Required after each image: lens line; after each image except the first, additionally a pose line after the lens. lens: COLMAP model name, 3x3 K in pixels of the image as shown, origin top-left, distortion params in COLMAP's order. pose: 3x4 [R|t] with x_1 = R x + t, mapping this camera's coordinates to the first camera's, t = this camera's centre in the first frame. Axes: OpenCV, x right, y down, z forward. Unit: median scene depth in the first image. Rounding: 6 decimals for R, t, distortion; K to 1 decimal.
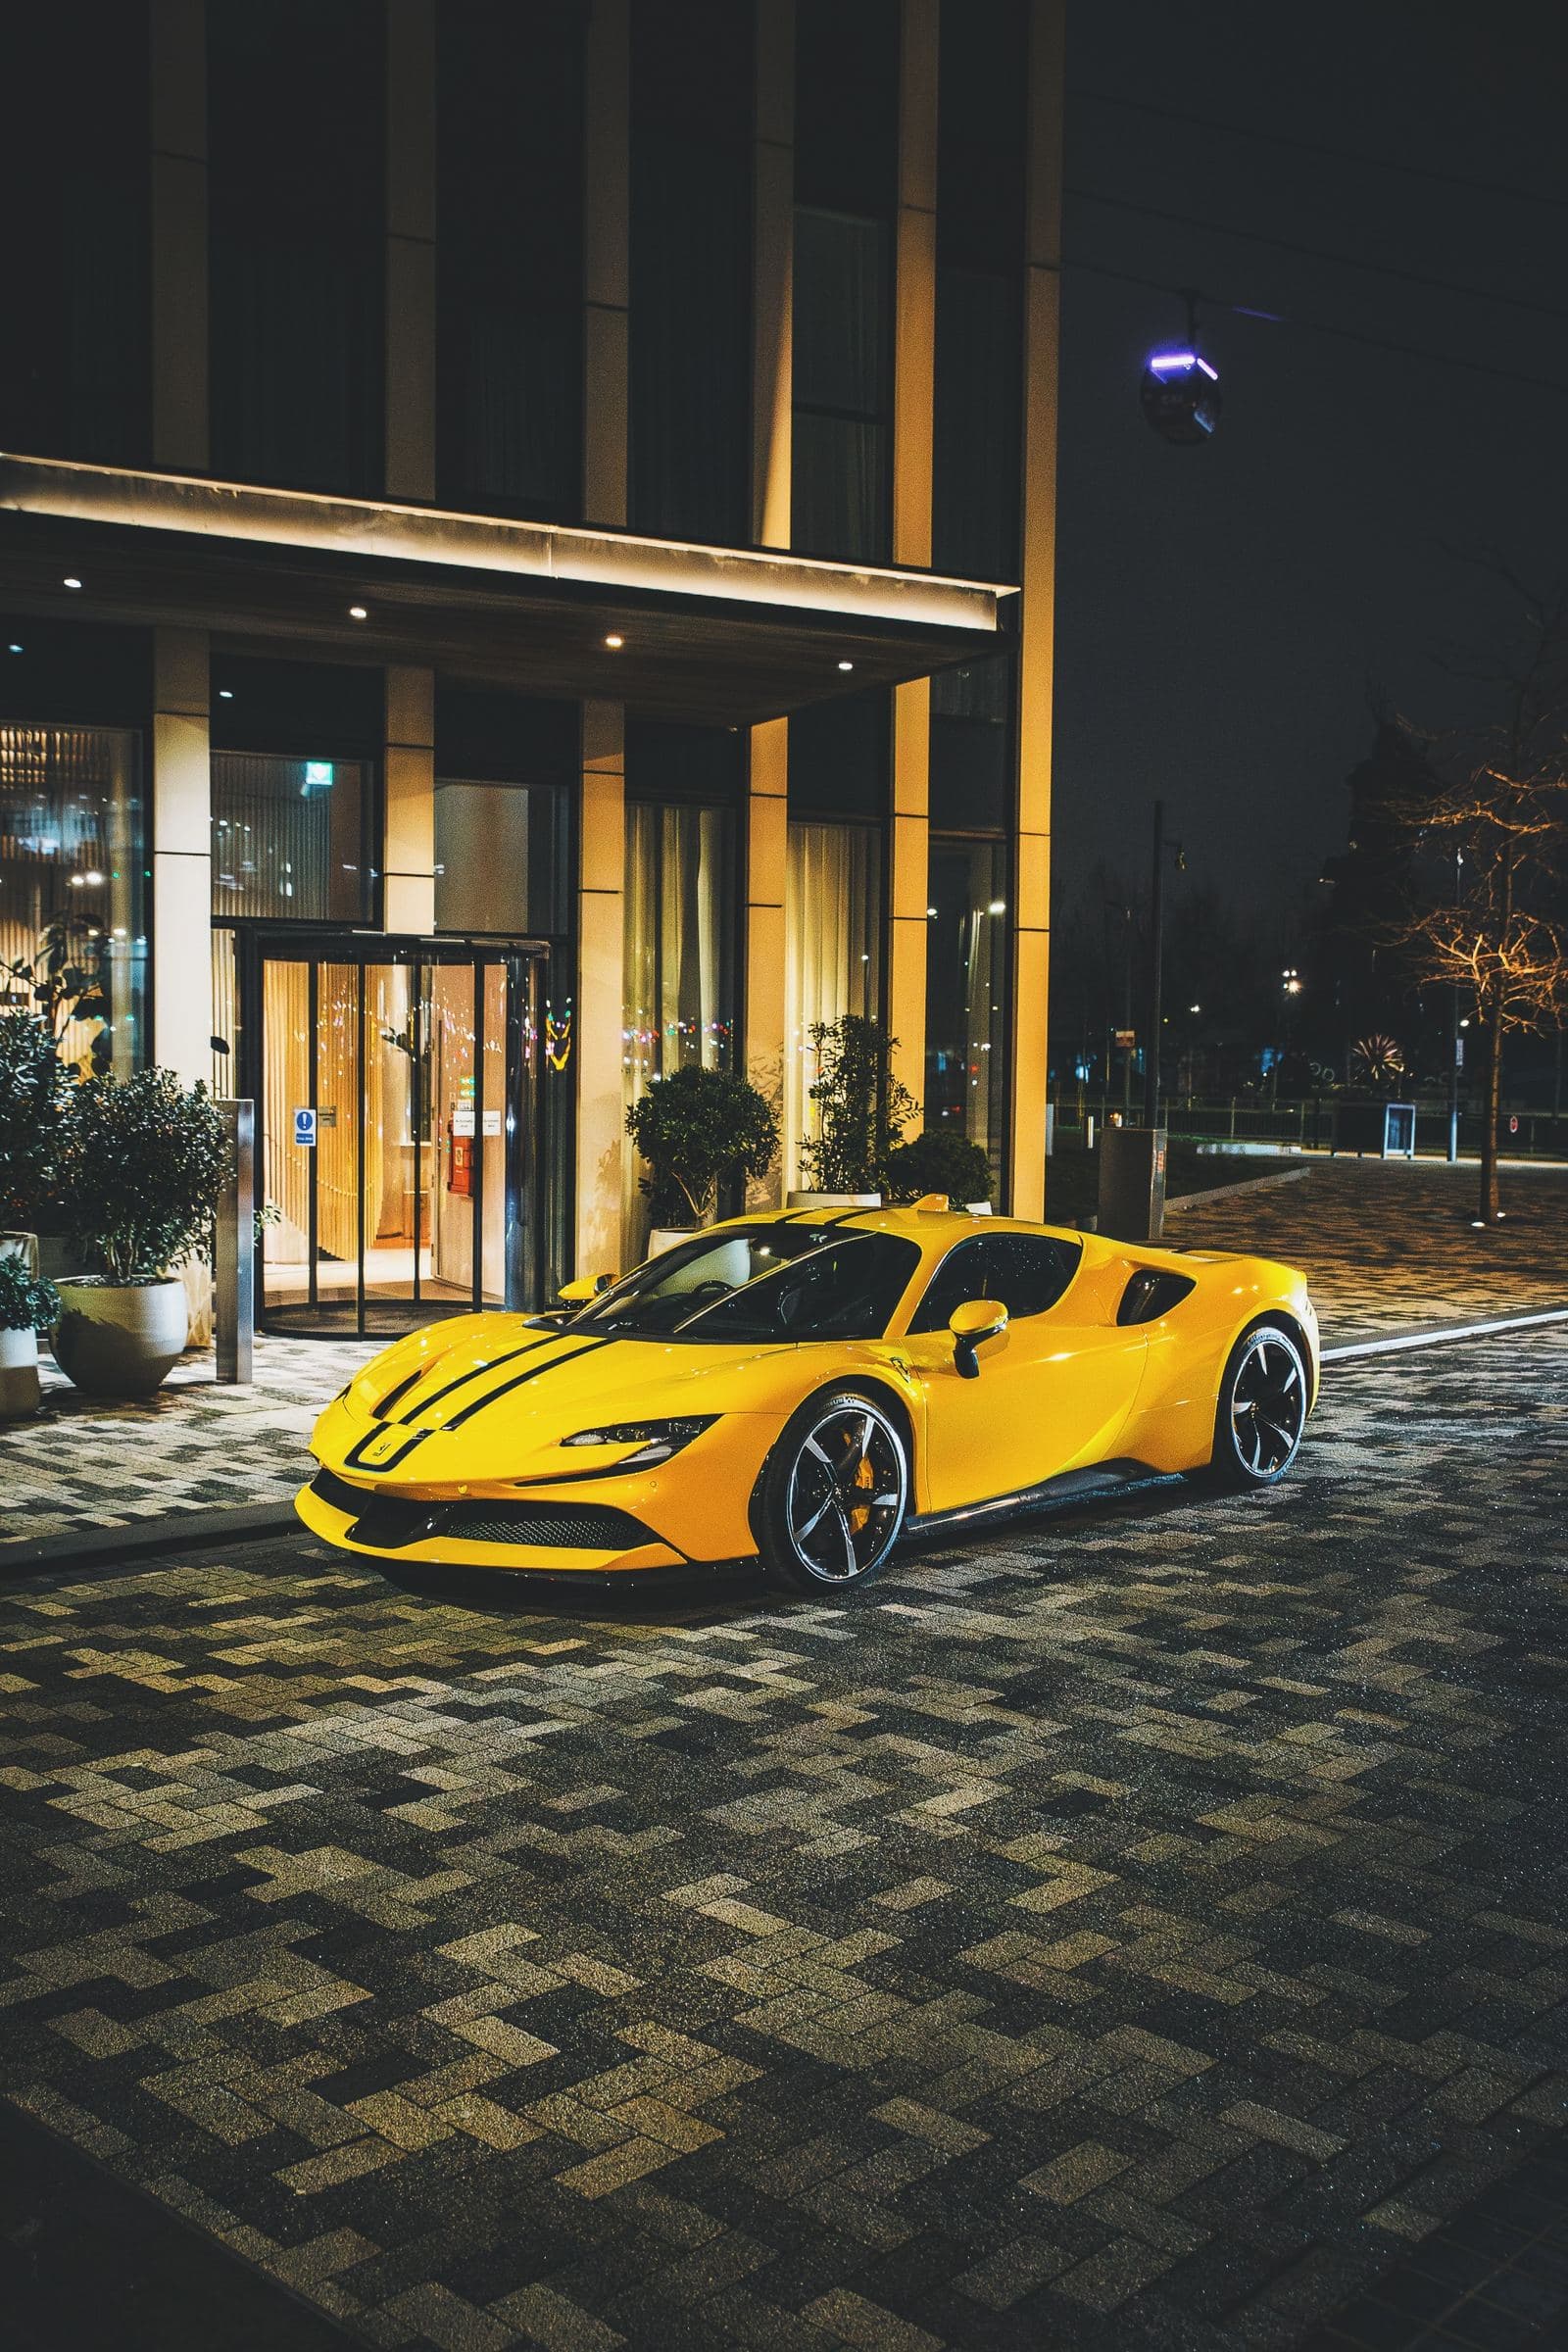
lens RADIAL K [[2632.2, 0, 773.5], [0, 2632.2, 1187.9], [0, 0, 1]] dist [0.028251, 0.000000]
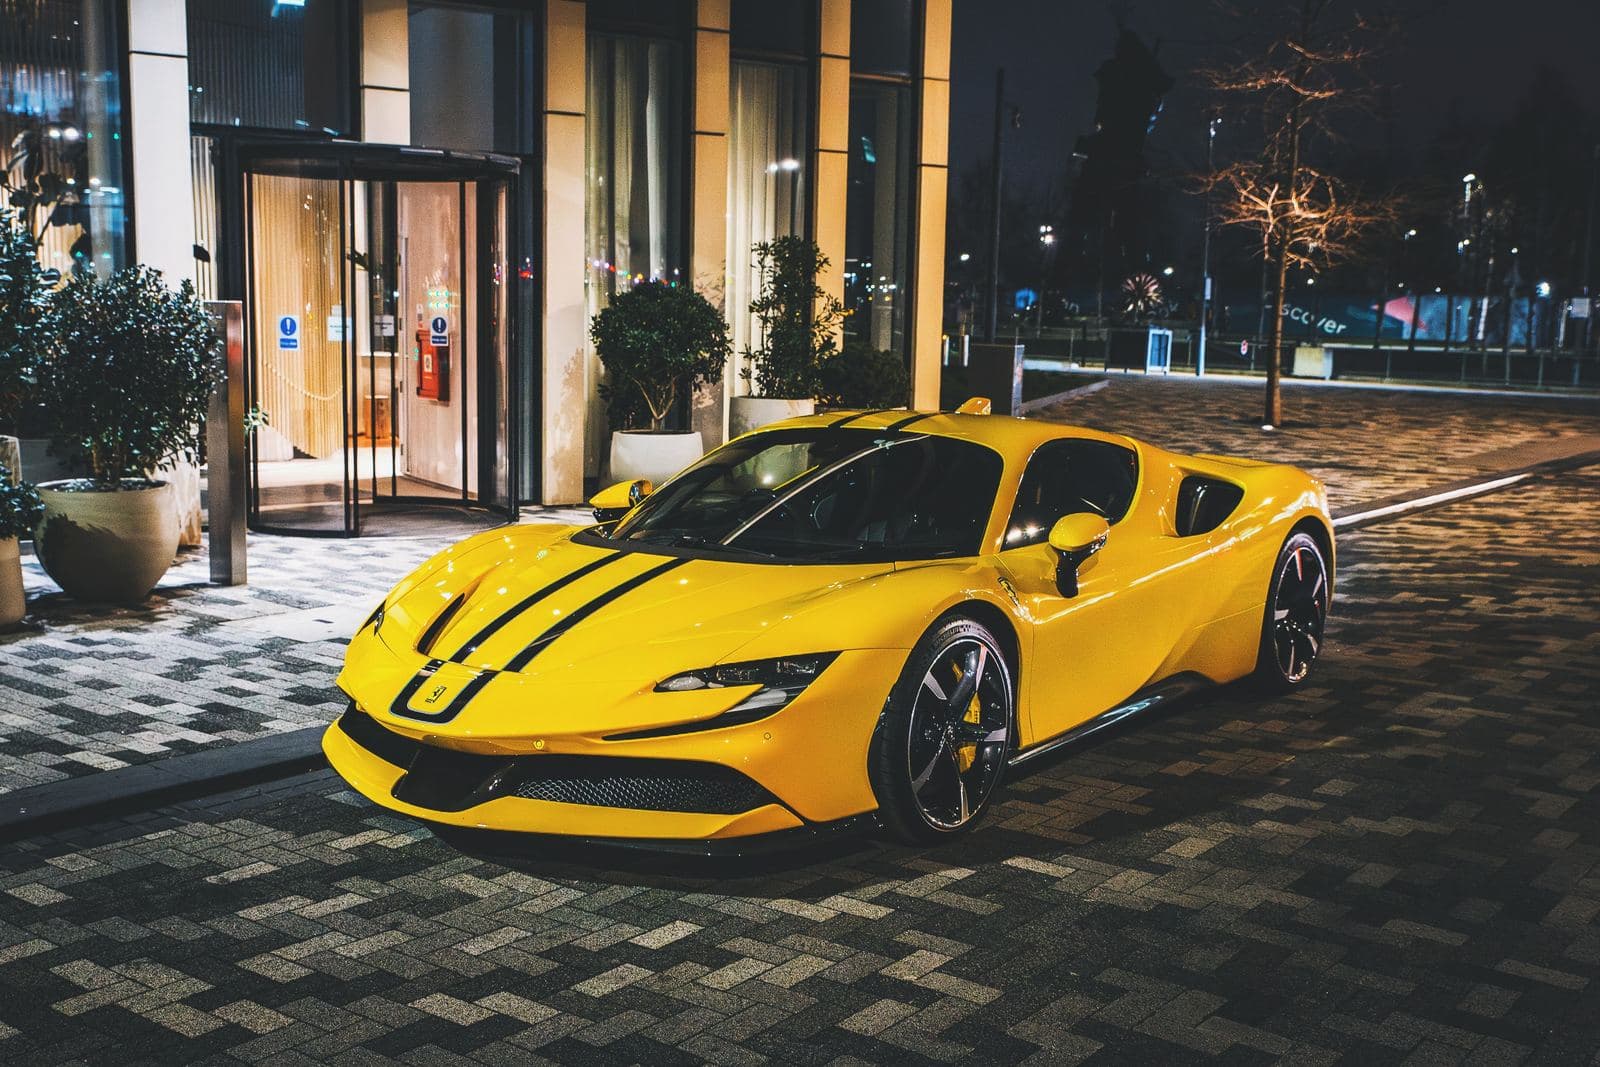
lens RADIAL K [[1790.6, 0, 775.0], [0, 1790.6, 548.9], [0, 0, 1]] dist [0.028251, 0.000000]
pose [[0.993385, -0.005936, 0.114675, -0.086907], [-0.003701, 0.996489, 0.083642, 0.002570], [-0.114768, -0.083513, 0.989876, 0.341917]]
